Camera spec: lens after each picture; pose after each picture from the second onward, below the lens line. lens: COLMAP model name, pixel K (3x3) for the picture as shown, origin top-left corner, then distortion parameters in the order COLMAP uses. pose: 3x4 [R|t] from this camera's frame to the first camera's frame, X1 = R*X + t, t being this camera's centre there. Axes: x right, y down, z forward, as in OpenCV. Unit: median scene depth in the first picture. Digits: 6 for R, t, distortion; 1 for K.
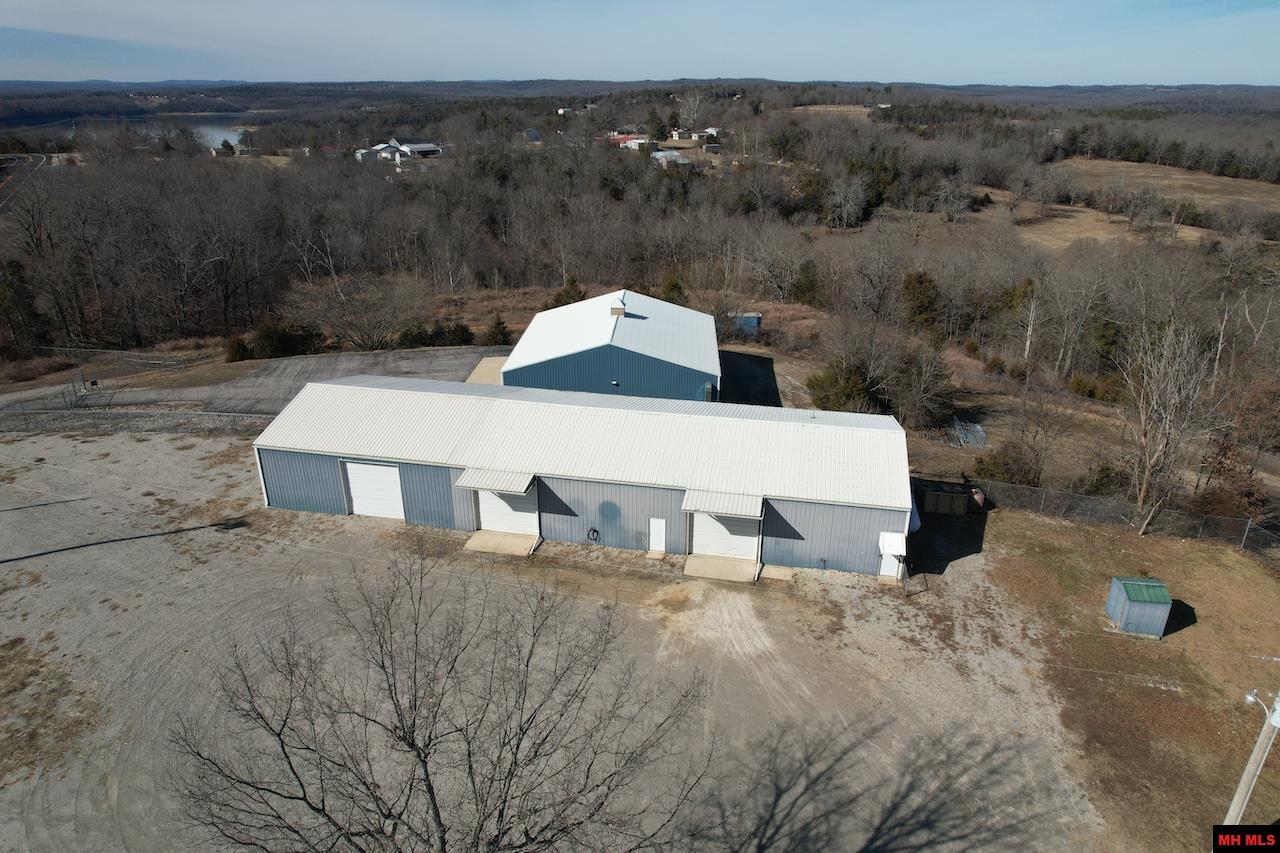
lens RADIAL K [[808.3, 0, 639.6], [0, 808.3, 426.1], [0, 0, 1]] dist [-0.001736, 0.000172]
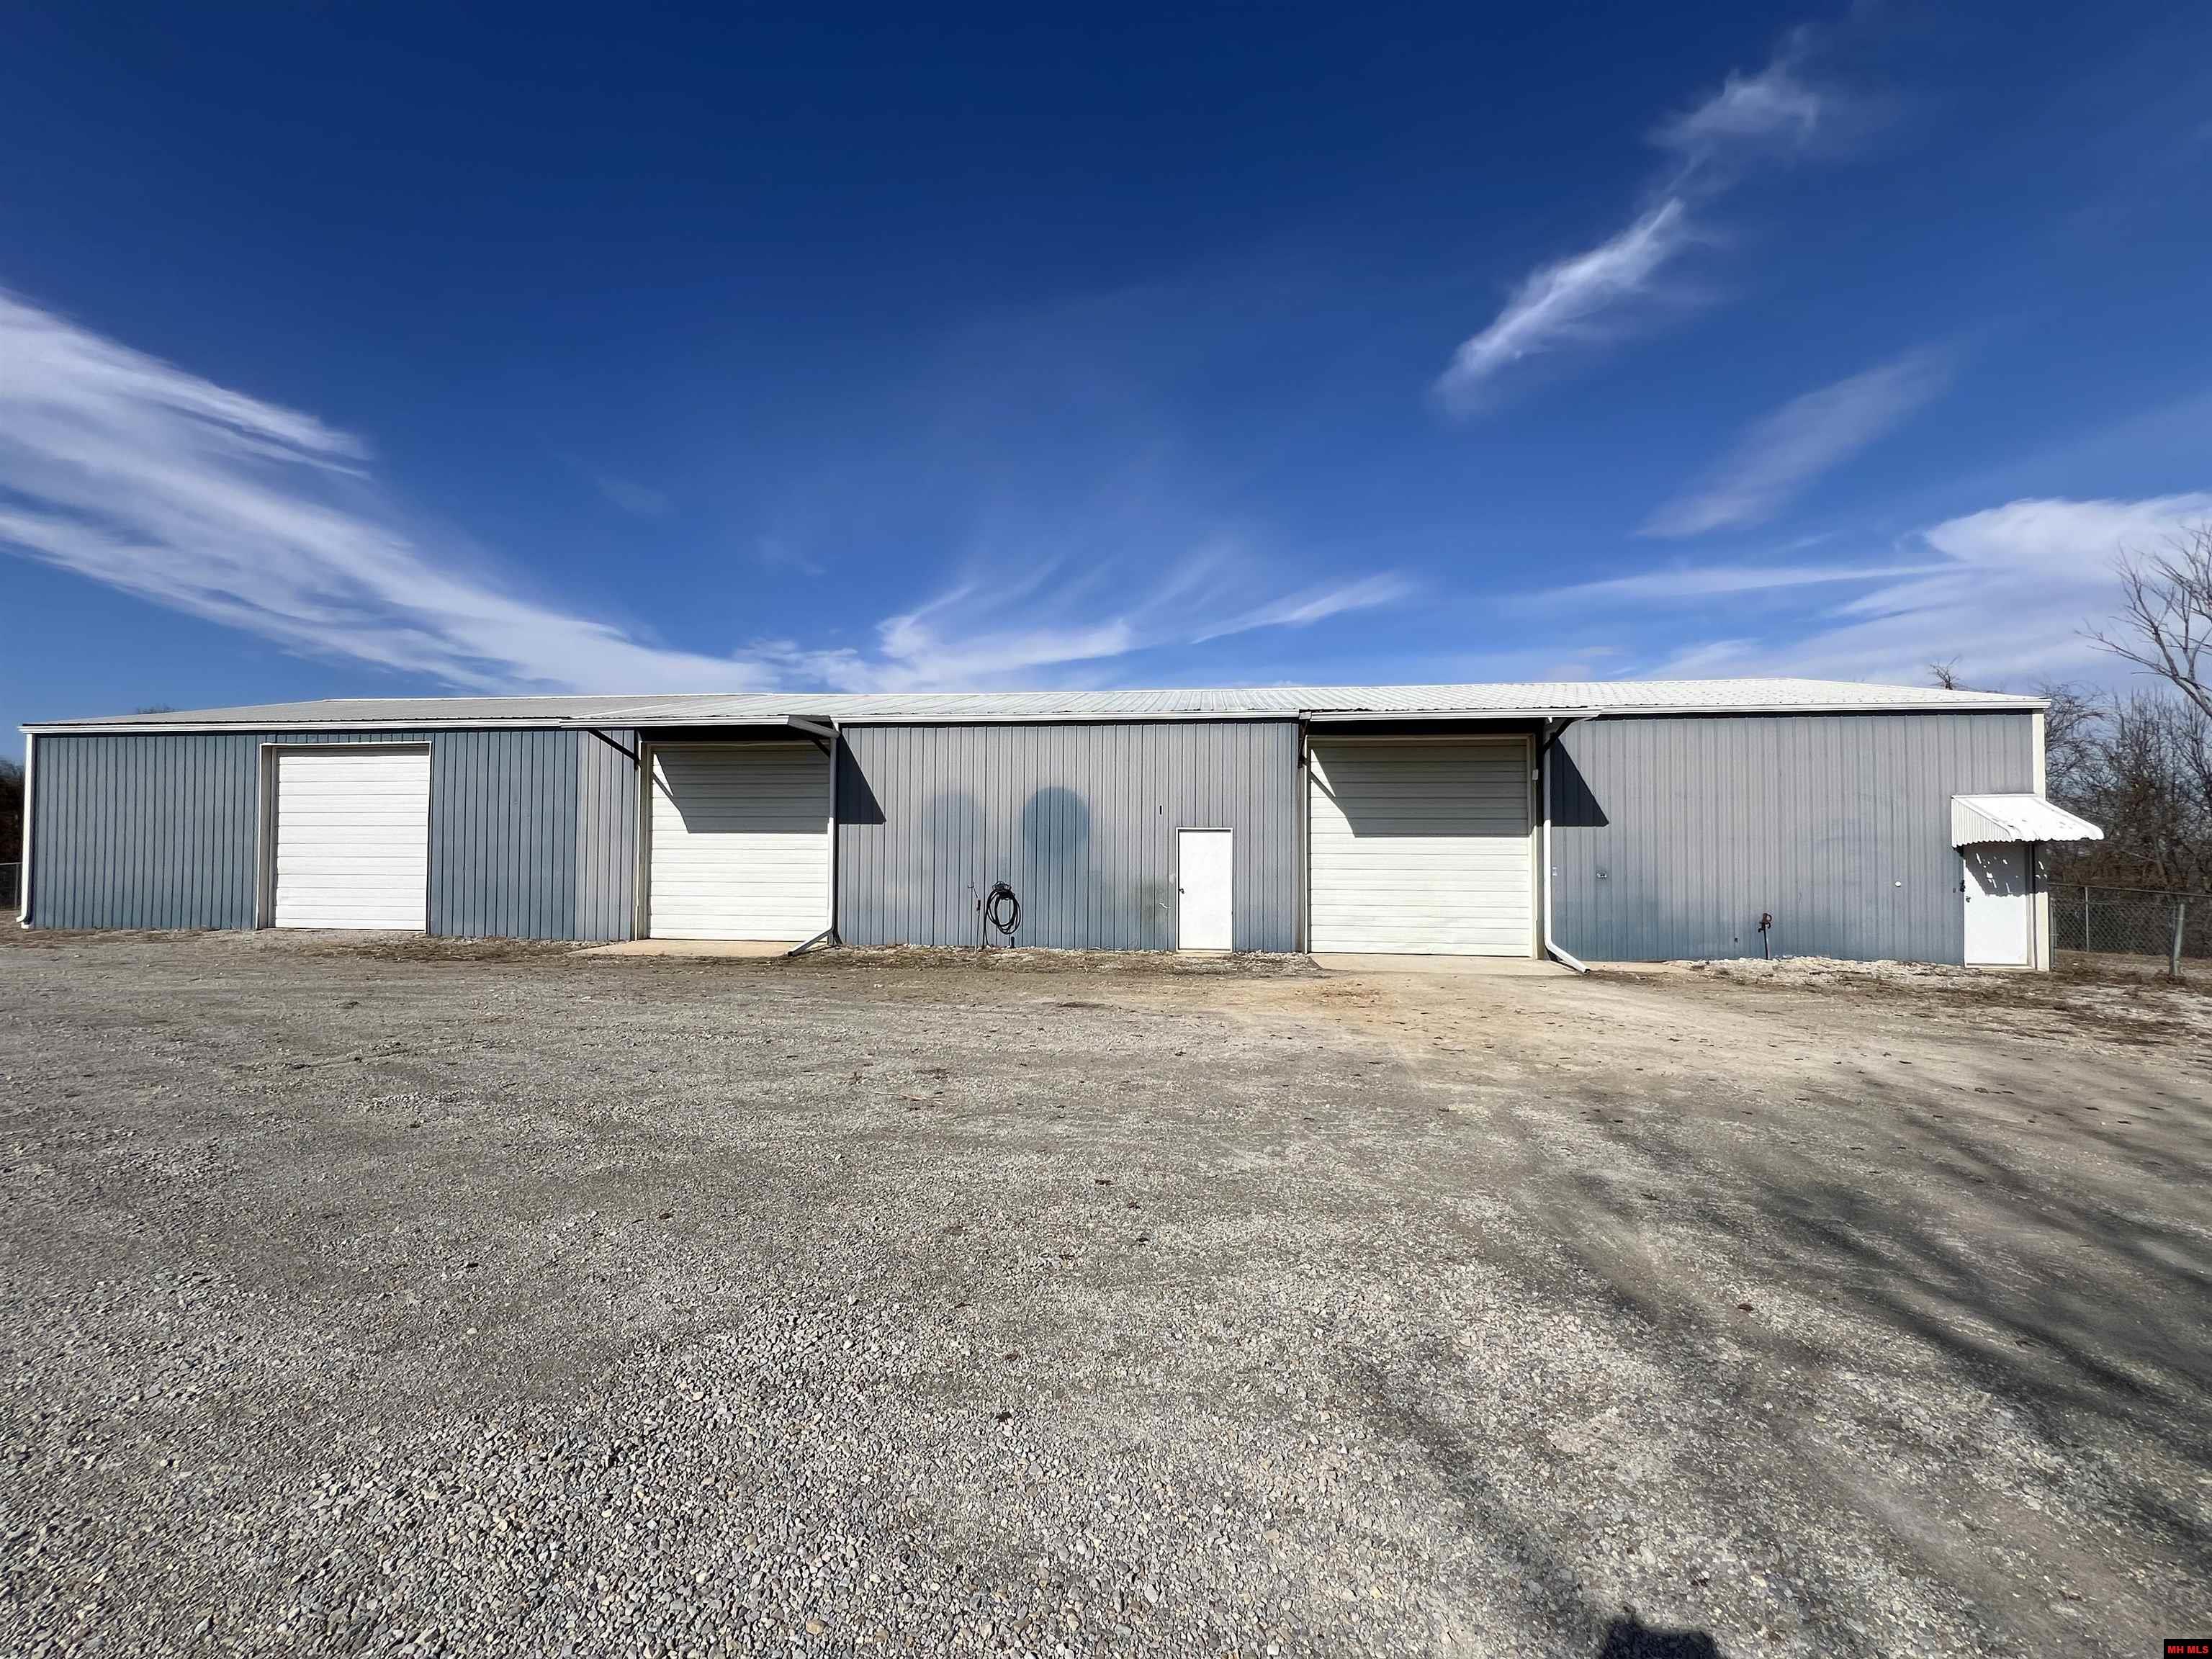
lens RADIAL K [[887.5, 0, 1111.3], [0, 887.5, 831.3], [0, 0, 1]] dist [0.002802, 0.000594]
pose [[0.995910, 0.014565, 0.089173, -0.046878], [0.024597, 0.905945, -0.422681, 0.261404], [-0.086942, 0.423146, 0.901881, 0.683194]]
